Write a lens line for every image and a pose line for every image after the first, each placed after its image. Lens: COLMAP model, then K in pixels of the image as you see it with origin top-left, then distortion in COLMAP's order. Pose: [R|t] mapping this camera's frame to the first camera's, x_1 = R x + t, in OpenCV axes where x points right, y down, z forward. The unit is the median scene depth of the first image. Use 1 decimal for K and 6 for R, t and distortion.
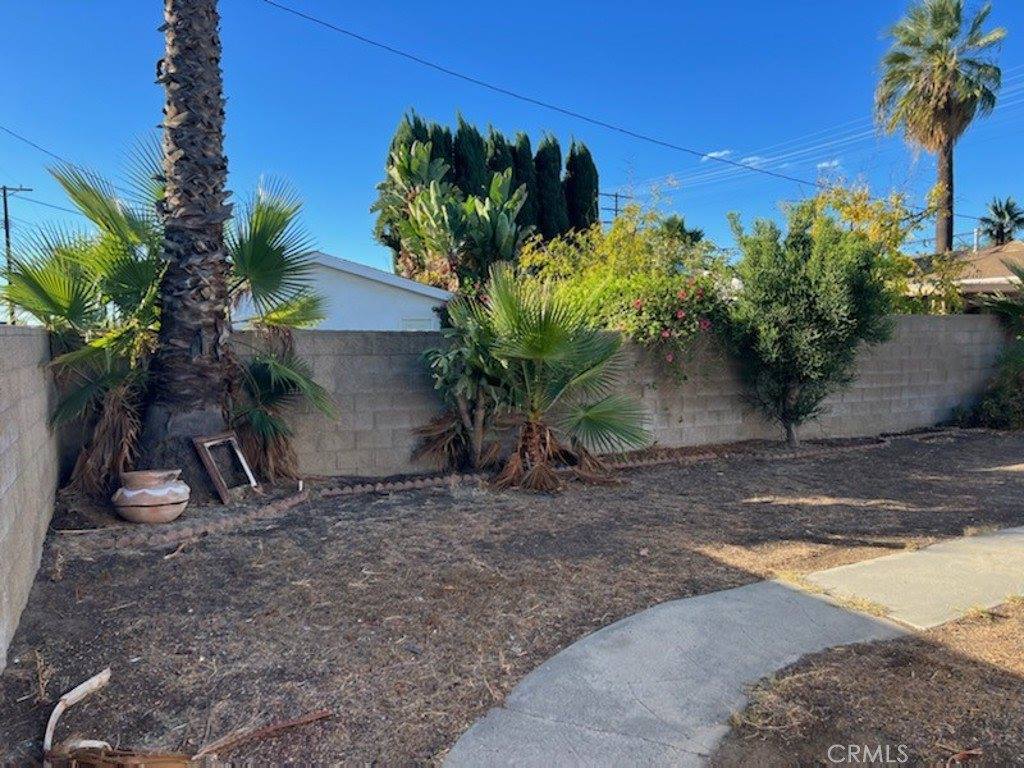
lens RADIAL K [[767.0, 0, 509.7], [0, 767.0, 389.0], [0, 0, 1]] dist [0.061238, -0.065390]
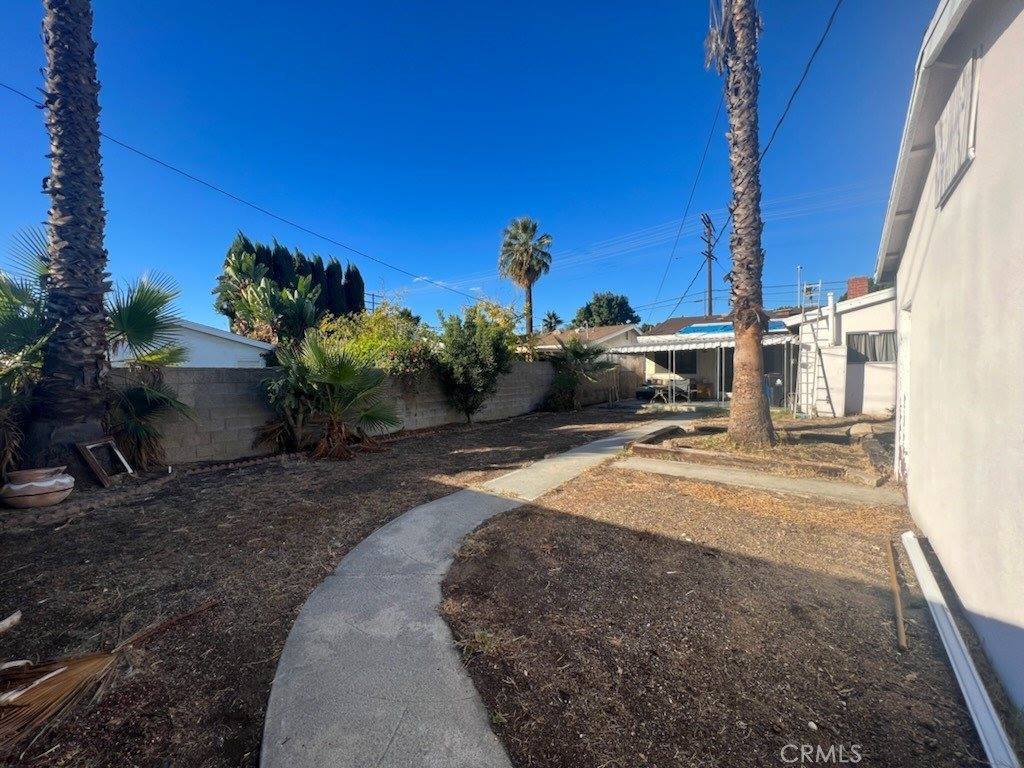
lens RADIAL K [[407.9, 0, 512.2], [0, 407.9, 384.2], [0, 0, 1]] dist [-0.000968, 0.000877]
pose [[0.894007, -0.015841, 0.447773, -0.025477], [0.032974, 0.998991, -0.030494, 0.004154], [-0.446838, 0.042027, 0.893627, -0.026010]]
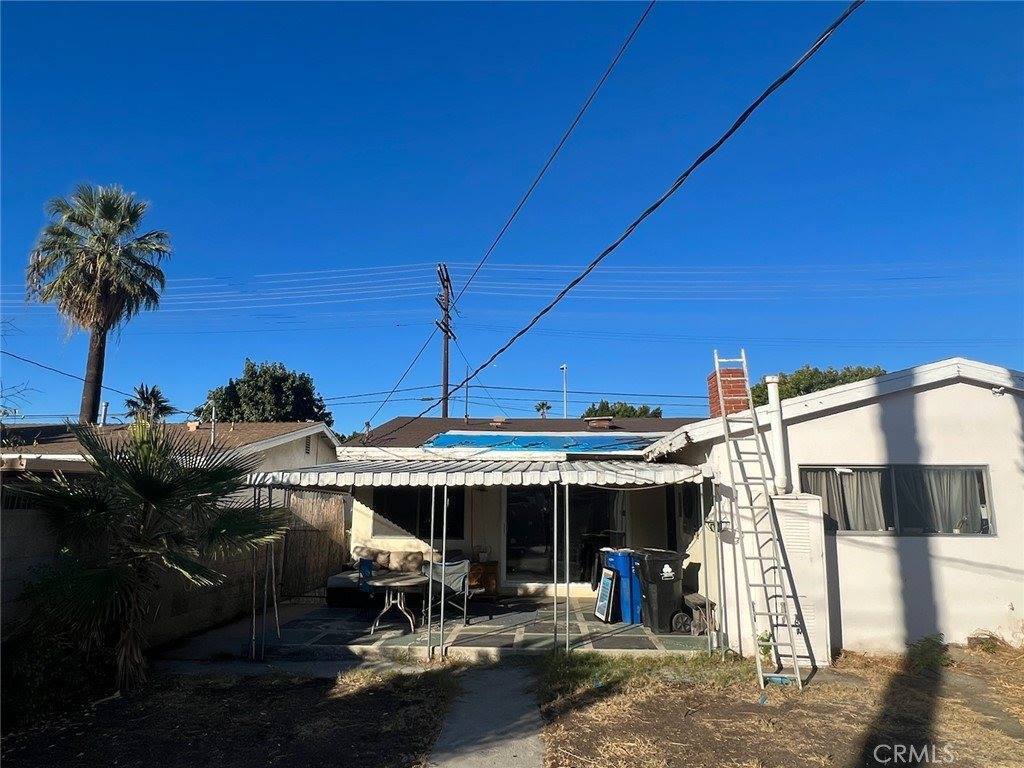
lens RADIAL K [[642.2, 0, 515.0], [0, 642.2, 377.4], [0, 0, 1]] dist [-0.004891, 0.002529]
pose [[0.486073, 0.189728, 0.853075, 0.717768], [0.041301, 0.970072, -0.239281, -0.120918], [-0.872942, 0.151541, 0.463690, 0.841378]]
